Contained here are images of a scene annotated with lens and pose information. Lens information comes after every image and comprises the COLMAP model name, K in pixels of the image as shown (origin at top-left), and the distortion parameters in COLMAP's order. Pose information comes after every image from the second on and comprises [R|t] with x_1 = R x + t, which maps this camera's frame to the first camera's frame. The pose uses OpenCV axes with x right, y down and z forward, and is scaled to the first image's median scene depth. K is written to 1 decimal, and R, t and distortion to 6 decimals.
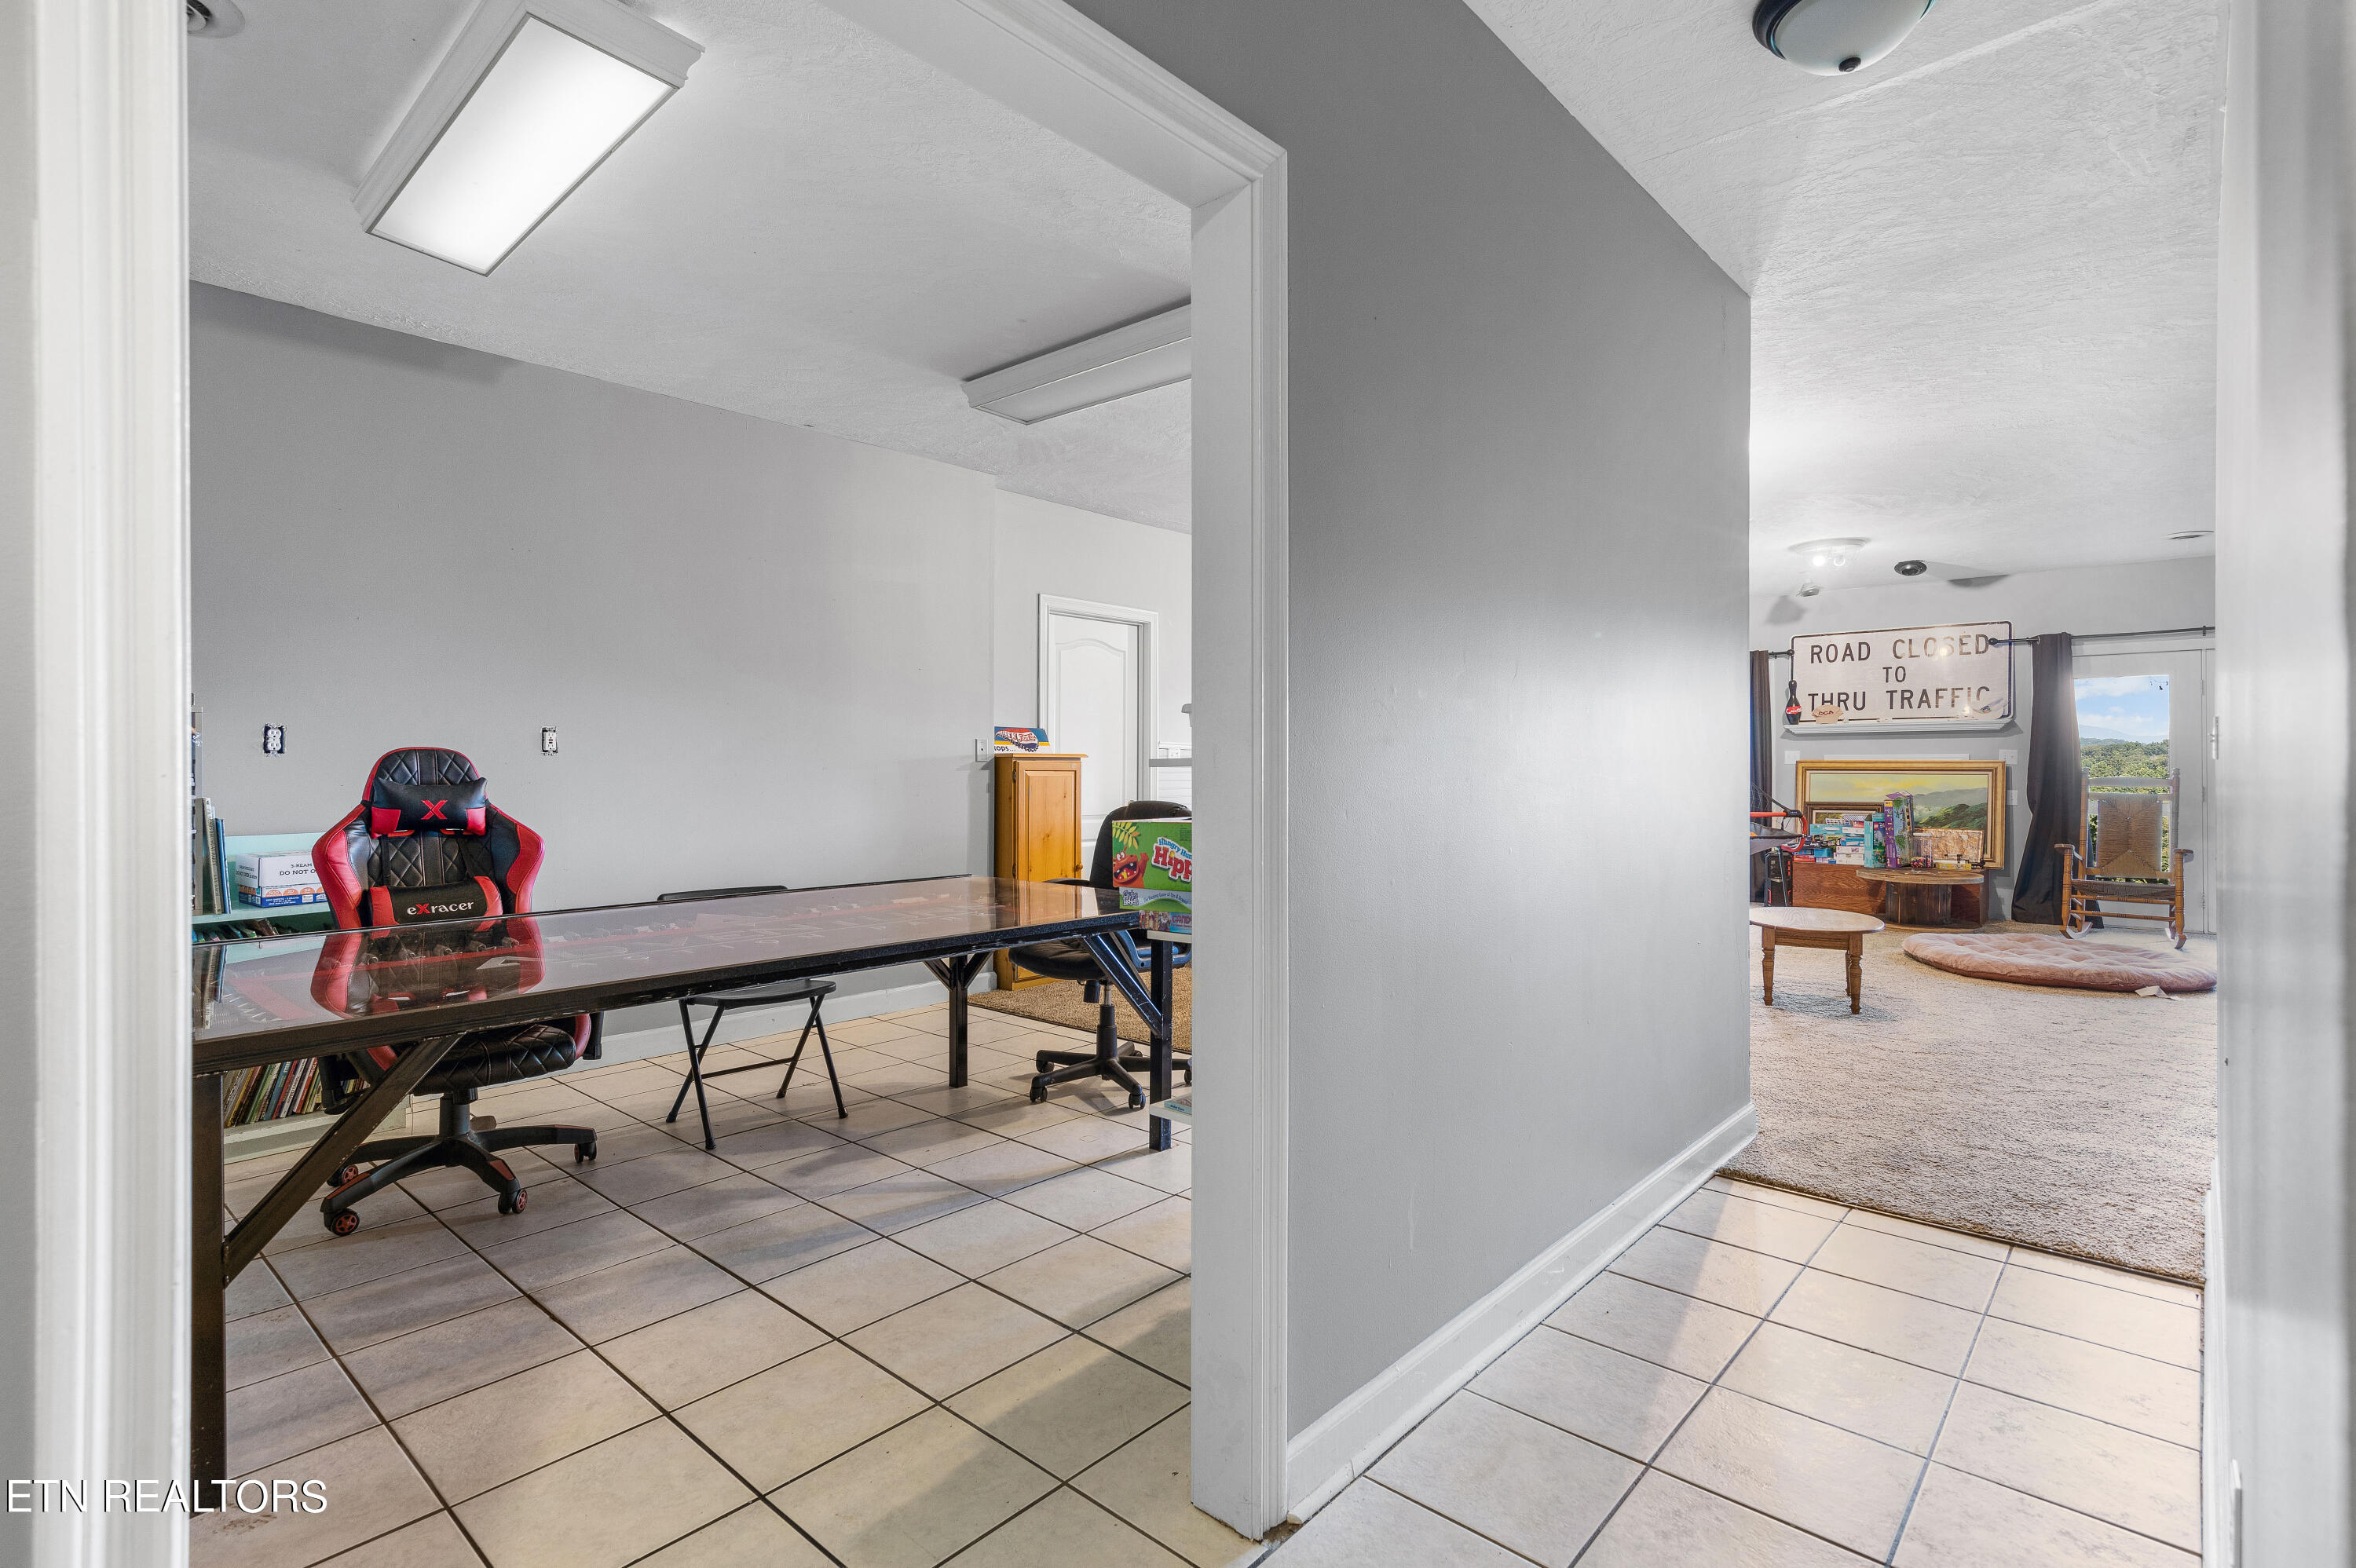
lens RADIAL K [[1136.5, 0, 1188.3], [0, 1136.5, 767.3], [0, 0, 1]] dist [0.001230, -0.000140]
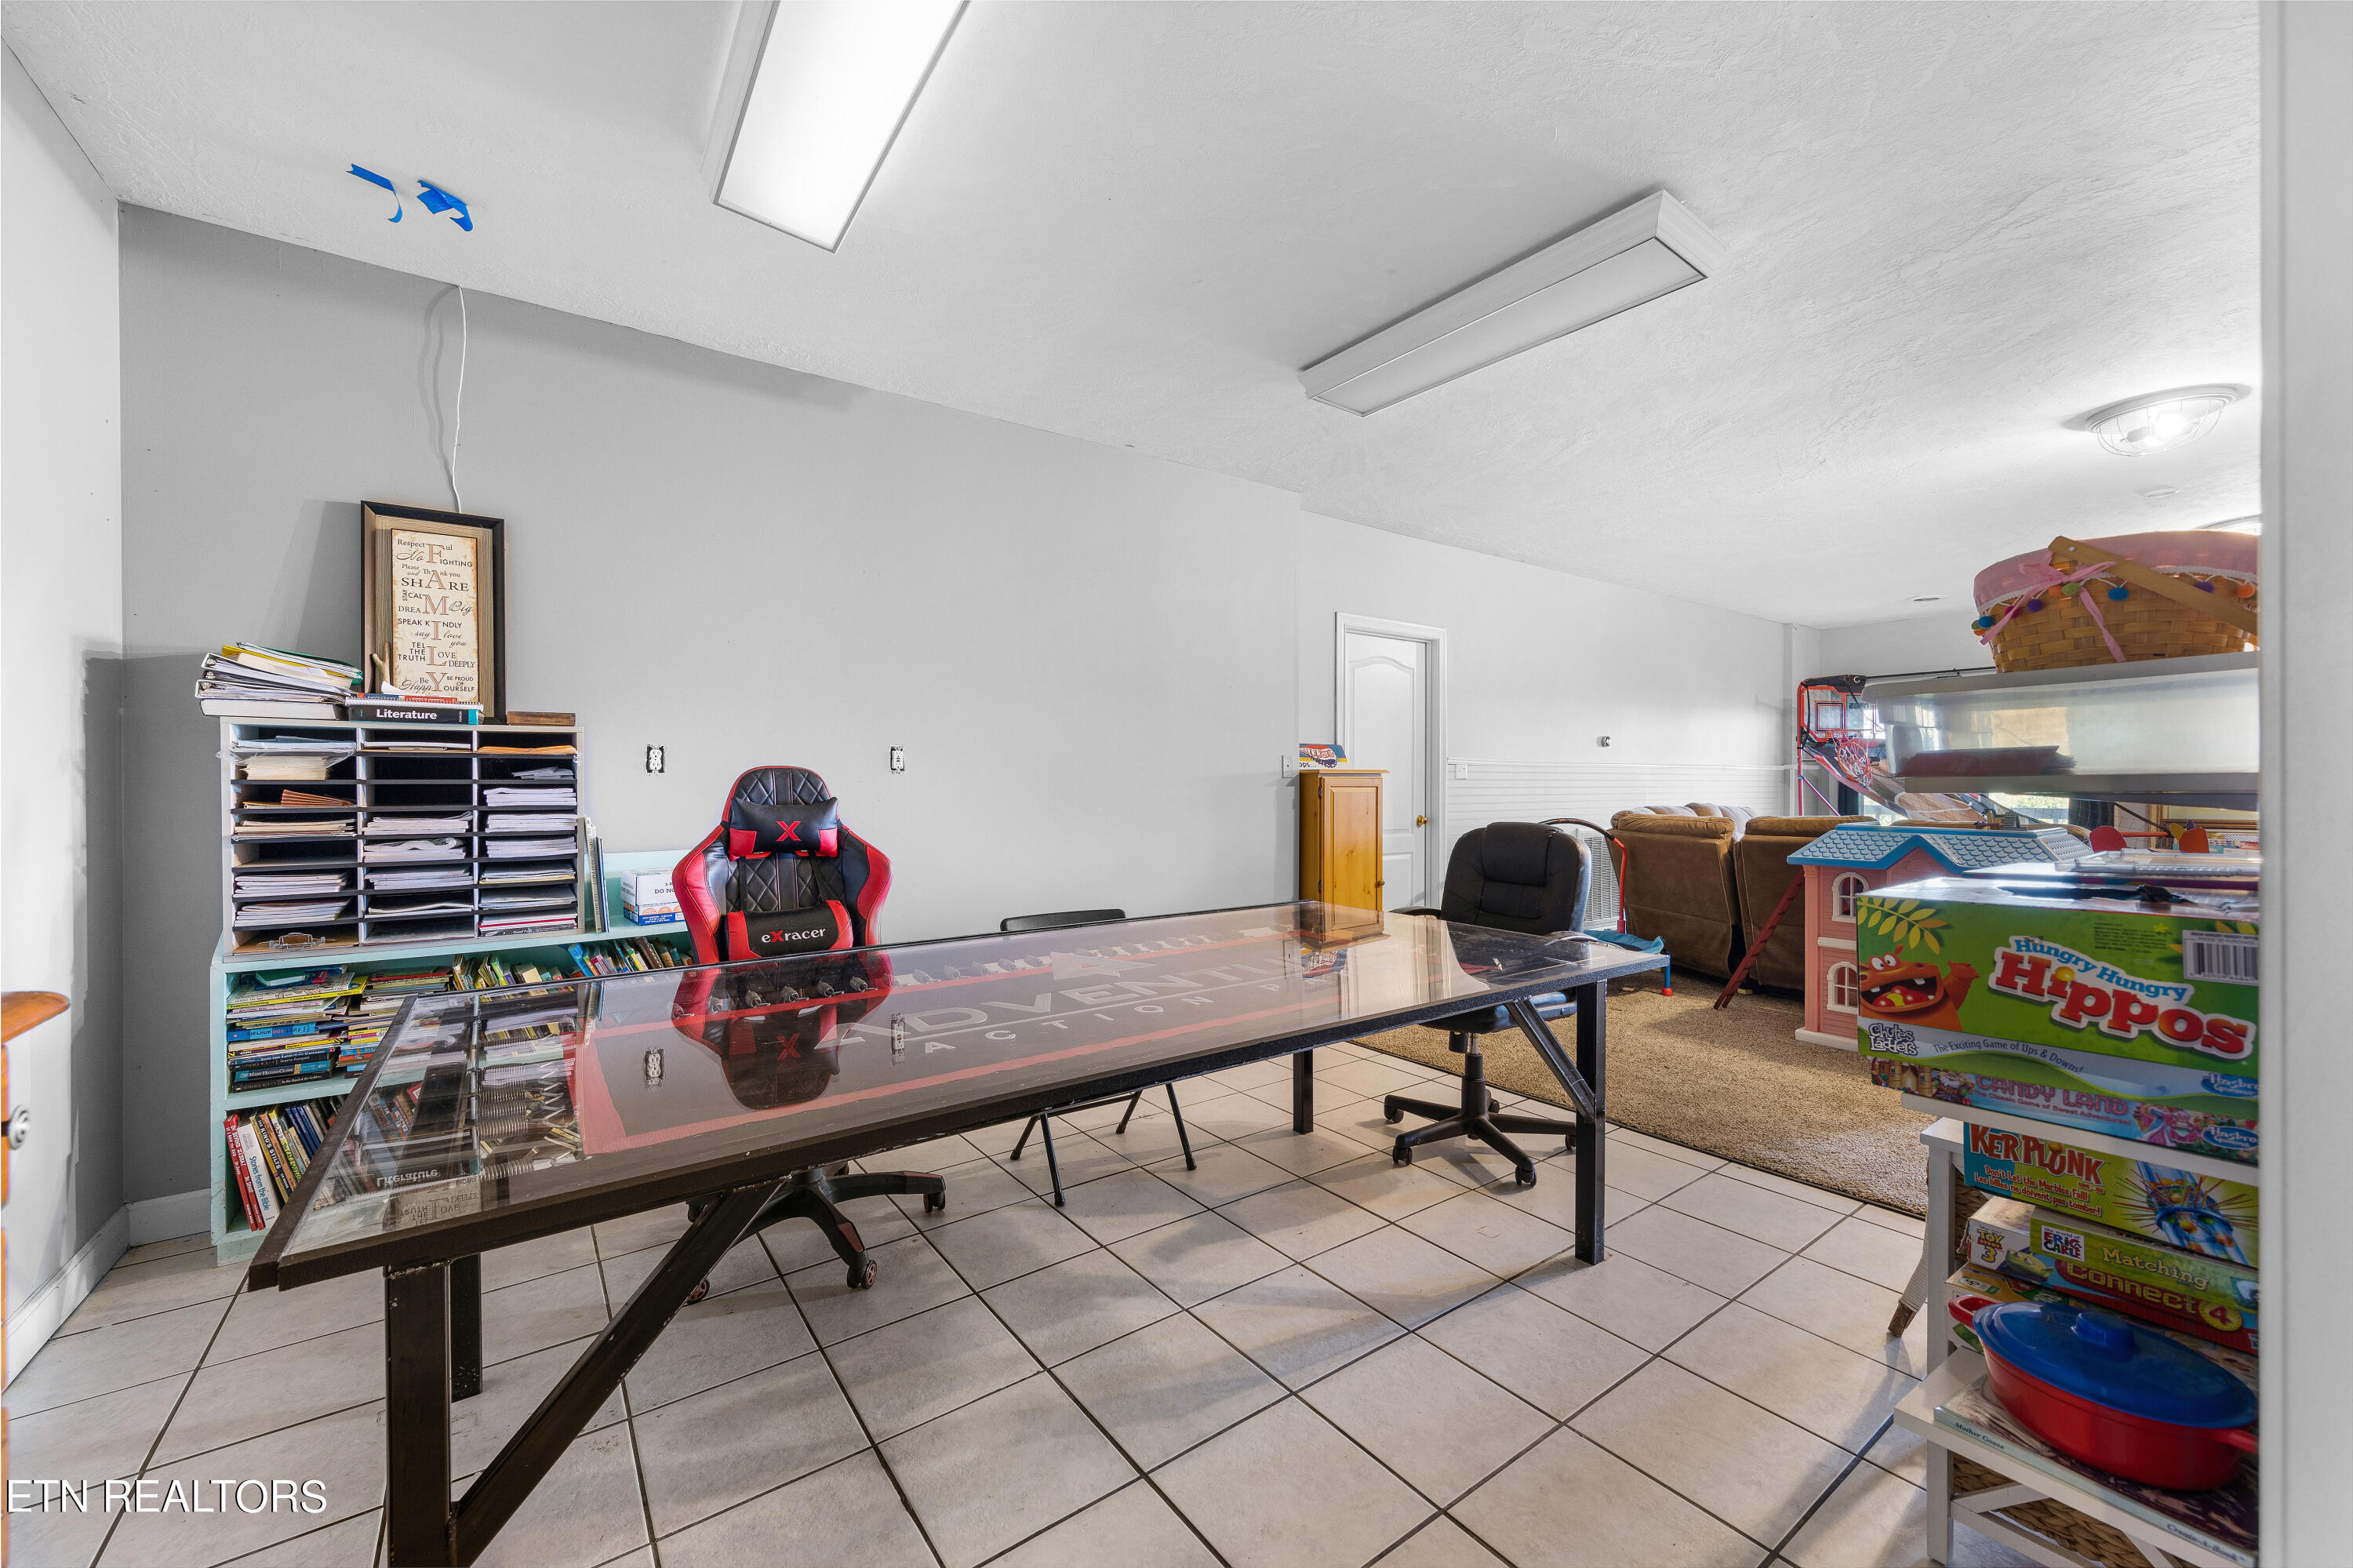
lens RADIAL K [[919.6, 0, 1176.5], [0, 919.6, 784.0], [0, 0, 1]] dist [0.002418, 0.000094]
pose [[0.976556, -0.001499, -0.215256, -0.209690], [0.002277, 0.999992, 0.003367, -0.005023], [0.215249, -0.003778, 0.976552, 0.372083]]
